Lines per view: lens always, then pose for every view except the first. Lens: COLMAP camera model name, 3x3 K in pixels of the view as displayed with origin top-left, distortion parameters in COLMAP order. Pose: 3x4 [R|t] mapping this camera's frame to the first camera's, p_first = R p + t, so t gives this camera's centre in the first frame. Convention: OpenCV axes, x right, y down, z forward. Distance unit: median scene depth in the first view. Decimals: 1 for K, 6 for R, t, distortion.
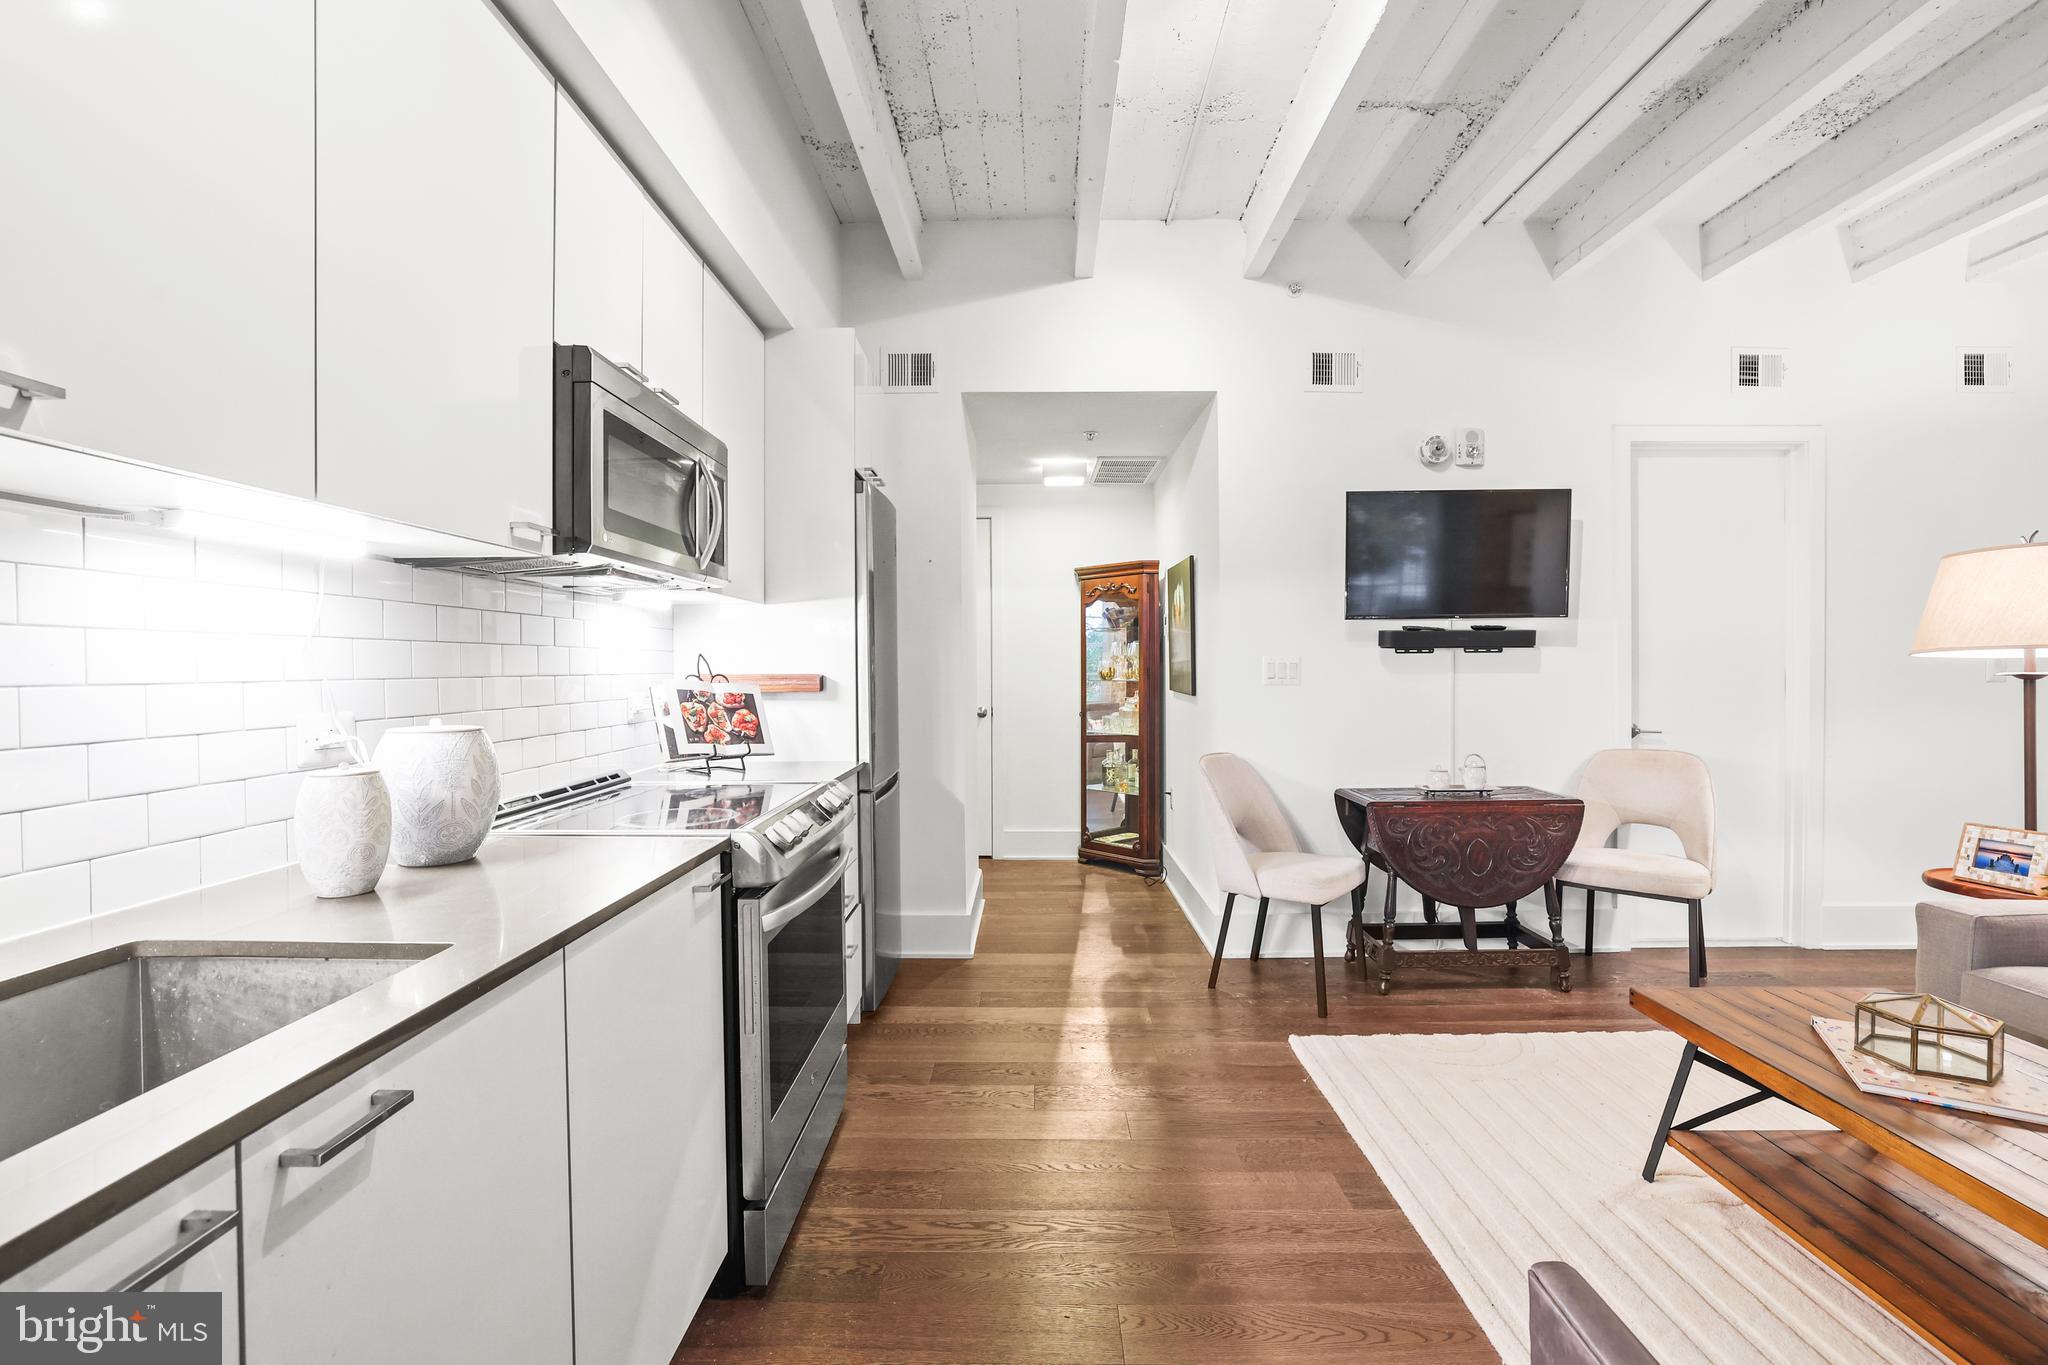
lens RADIAL K [[874.9, 0, 1031.3], [0, 874.9, 670.2], [0, 0, 1]] dist [-0.044336, 0.012015]
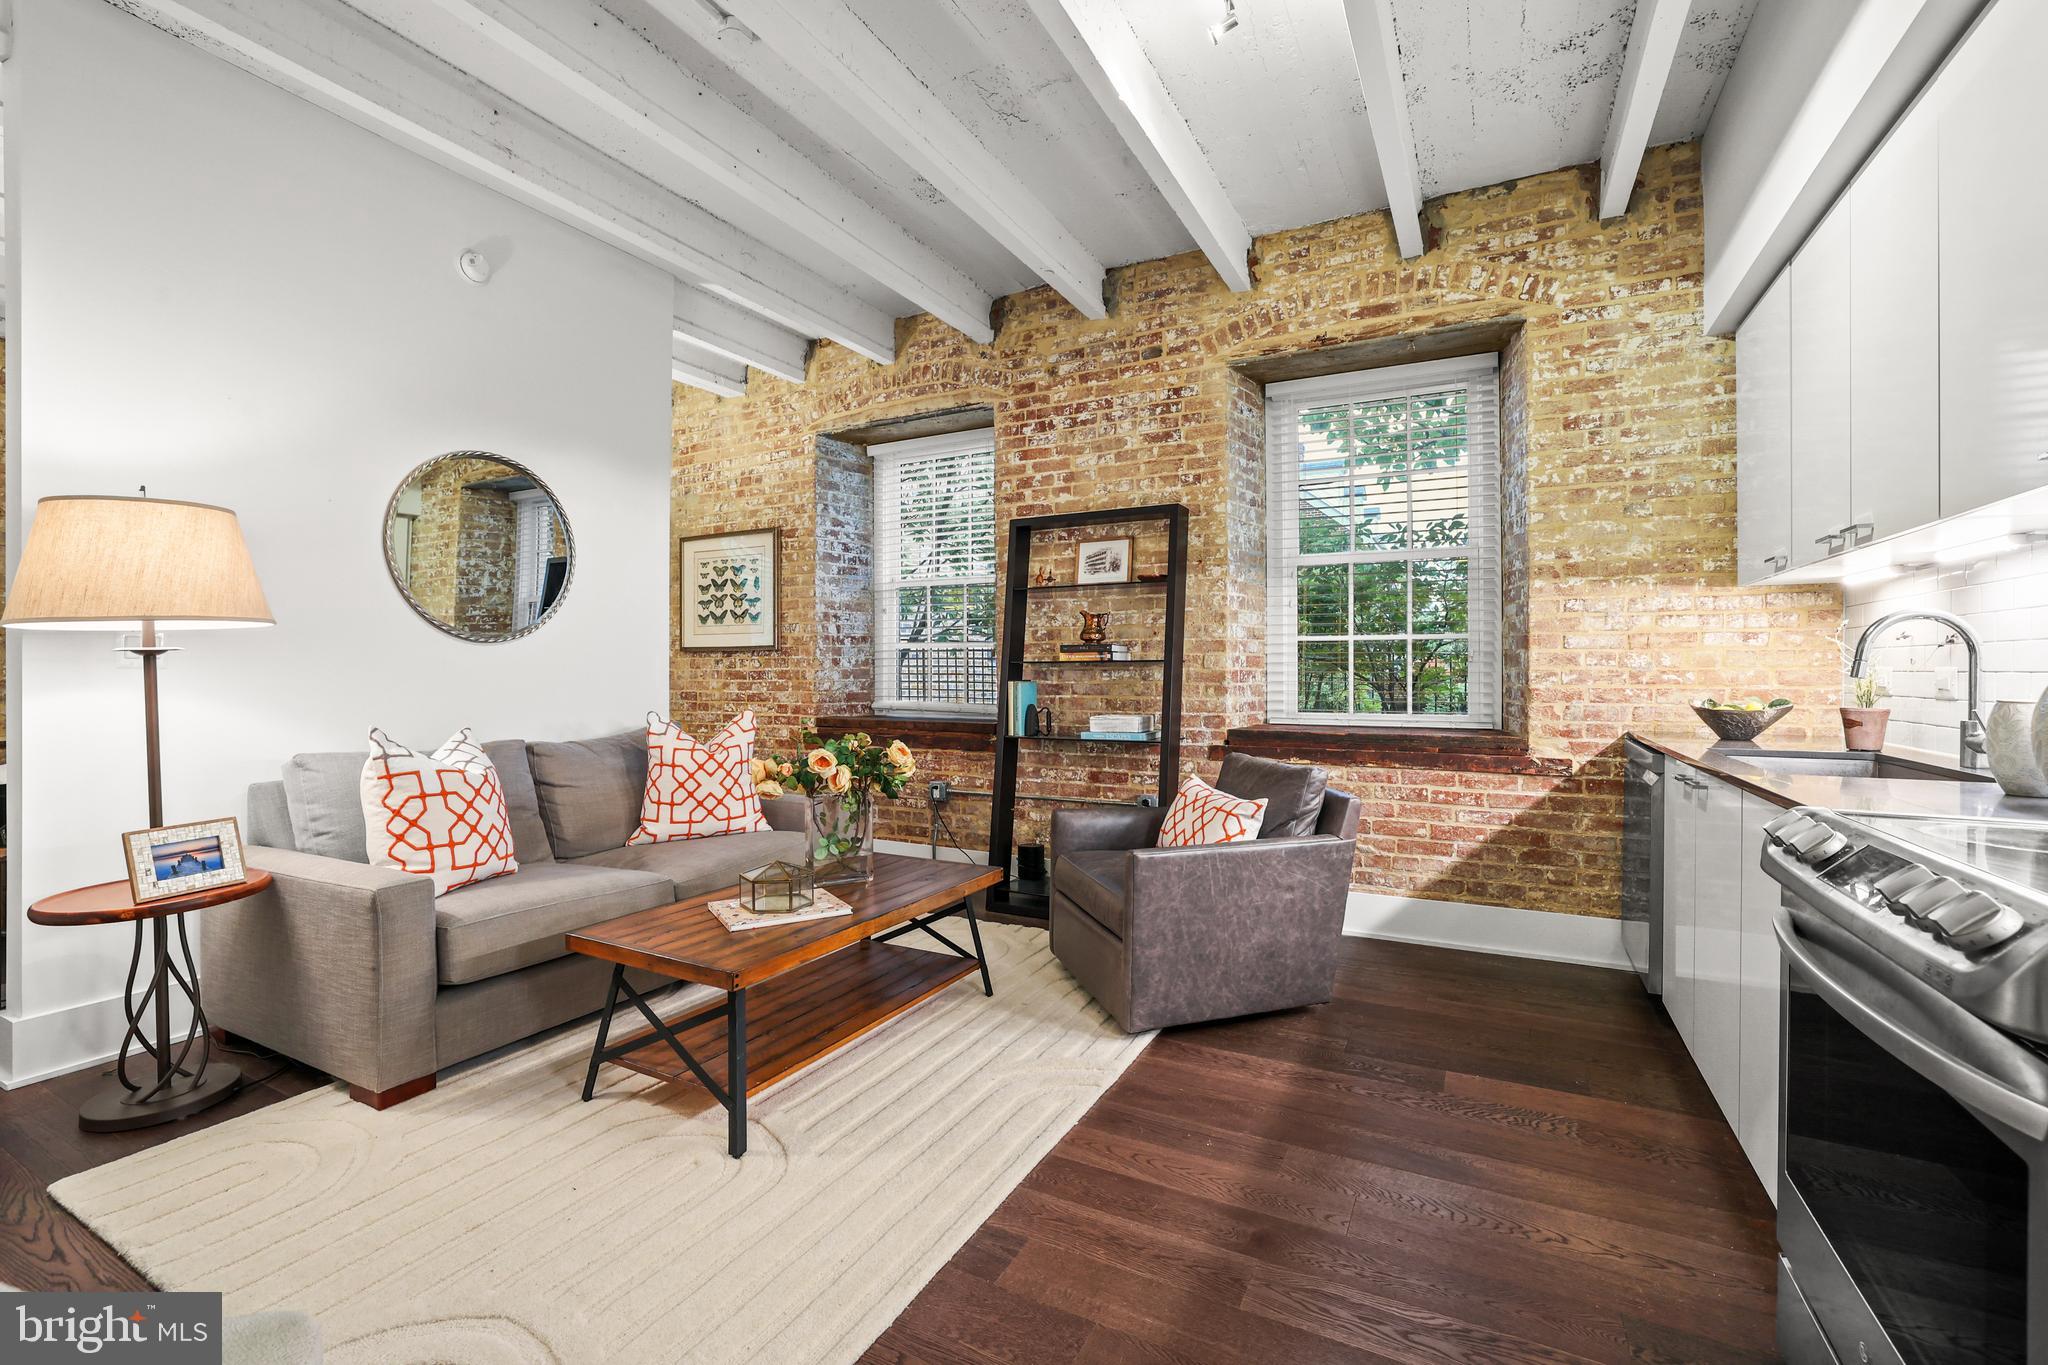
lens RADIAL K [[874.9, 0, 1025.2], [0, 874.9, 667.7], [0, 0, 1]] dist [-0.044336, 0.012015]
pose [[-0.889848, 0.005684, 0.456222, -0.020904], [0.005909, 0.999982, -0.000933, 0.028806], [-0.456219, 0.001865, -0.889865, 1.310957]]
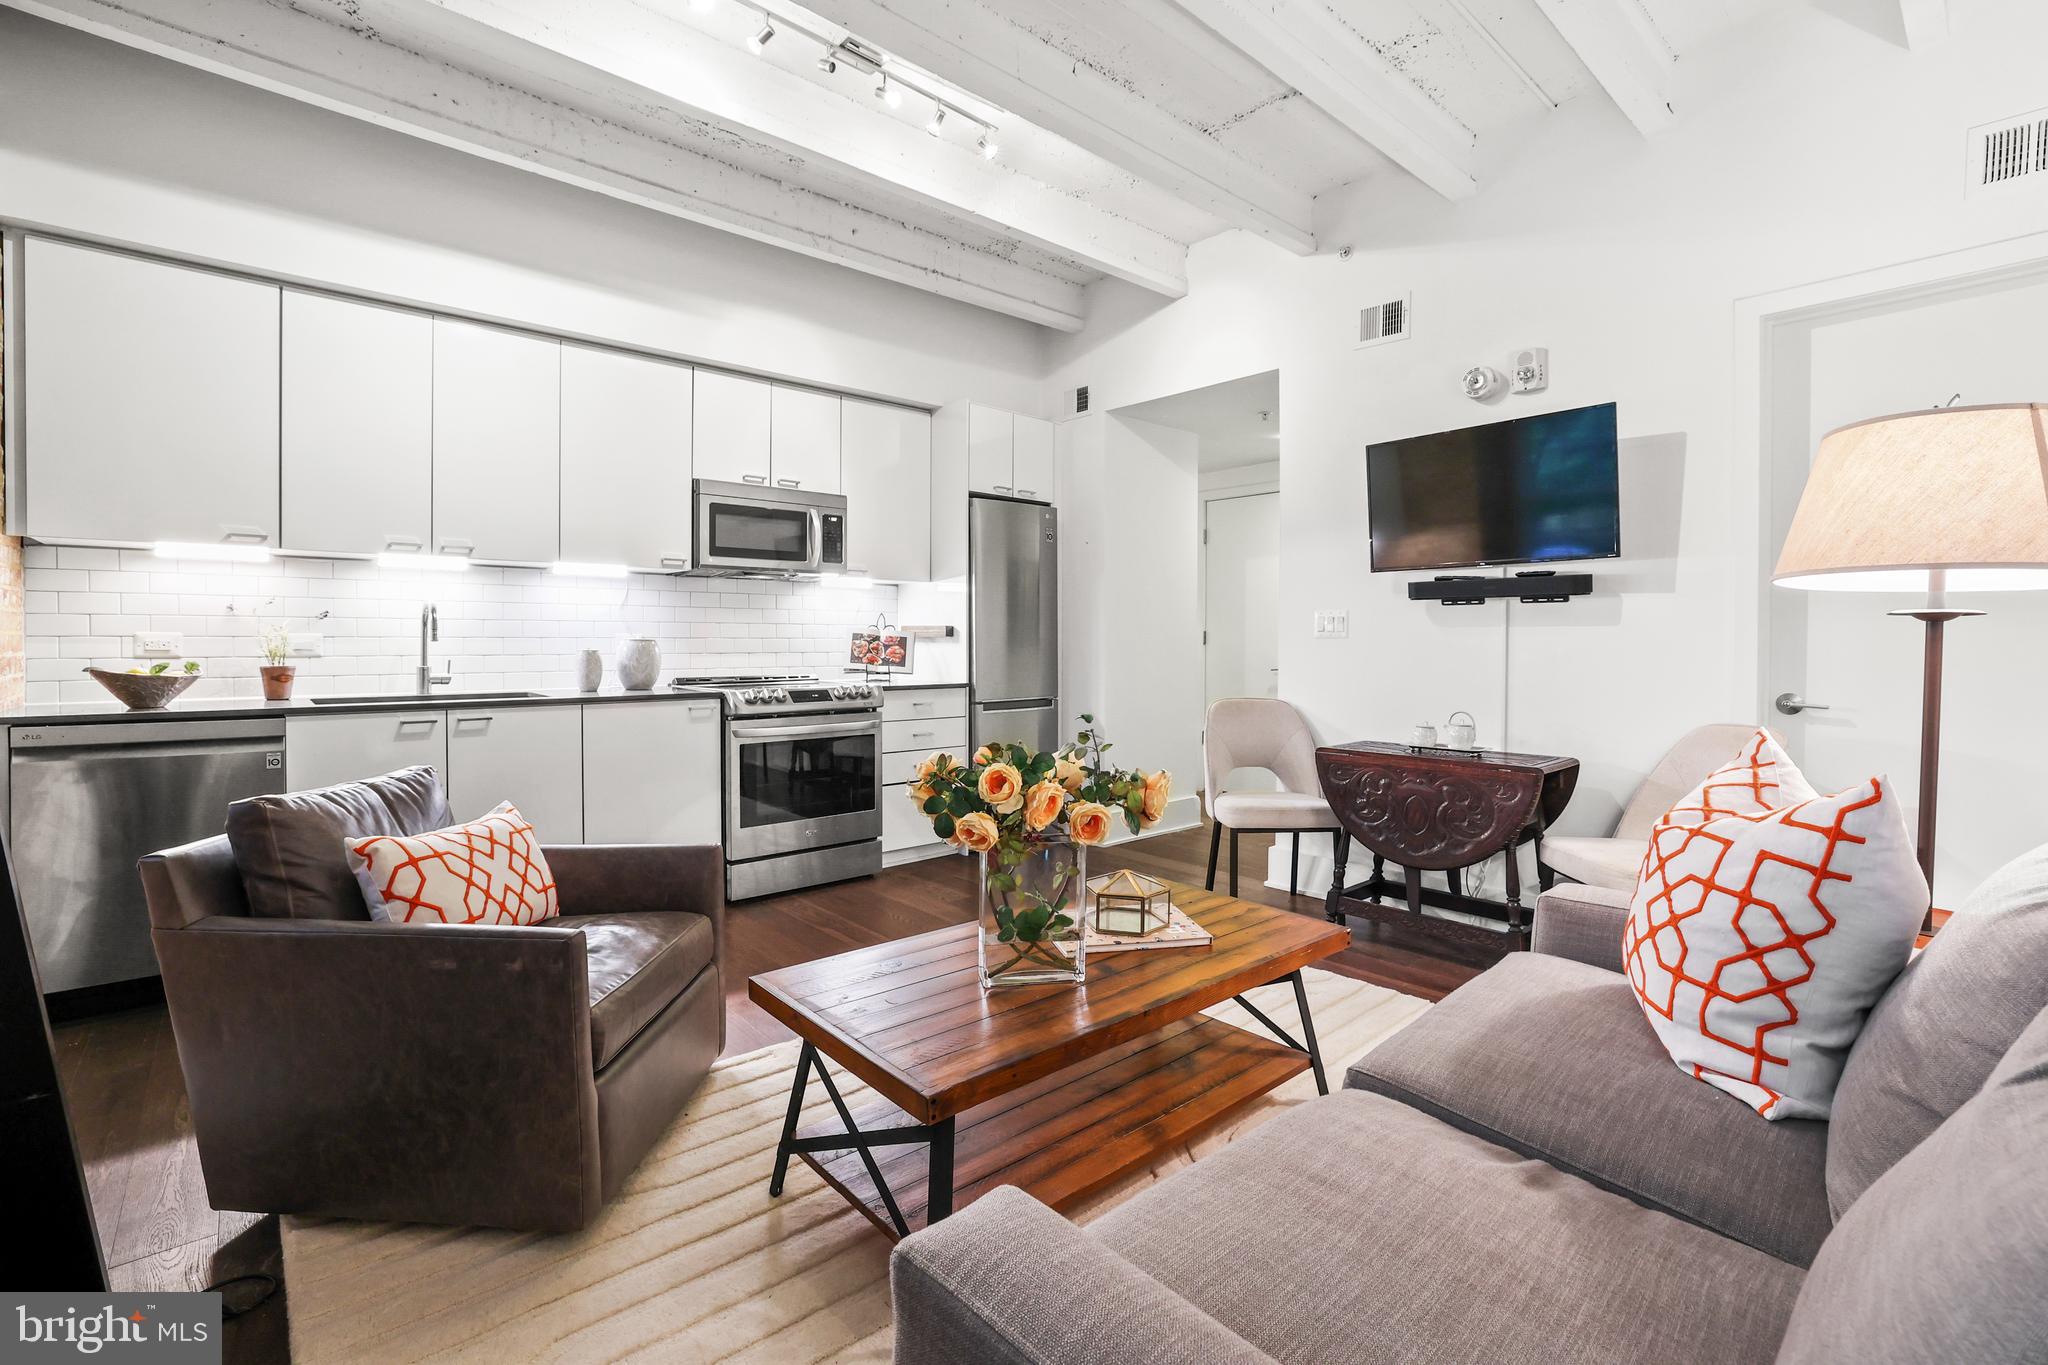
lens RADIAL K [[874.9, 0, 1007.7], [0, 874.9, 650.0], [0, 0, 1]] dist [-0.044336, 0.012015]
pose [[0.670597, 0.015786, -0.741654, 1.120300], [-0.010283, 0.999875, 0.011985, 0.031490], [0.741750, -0.000410, 0.670676, 0.024141]]
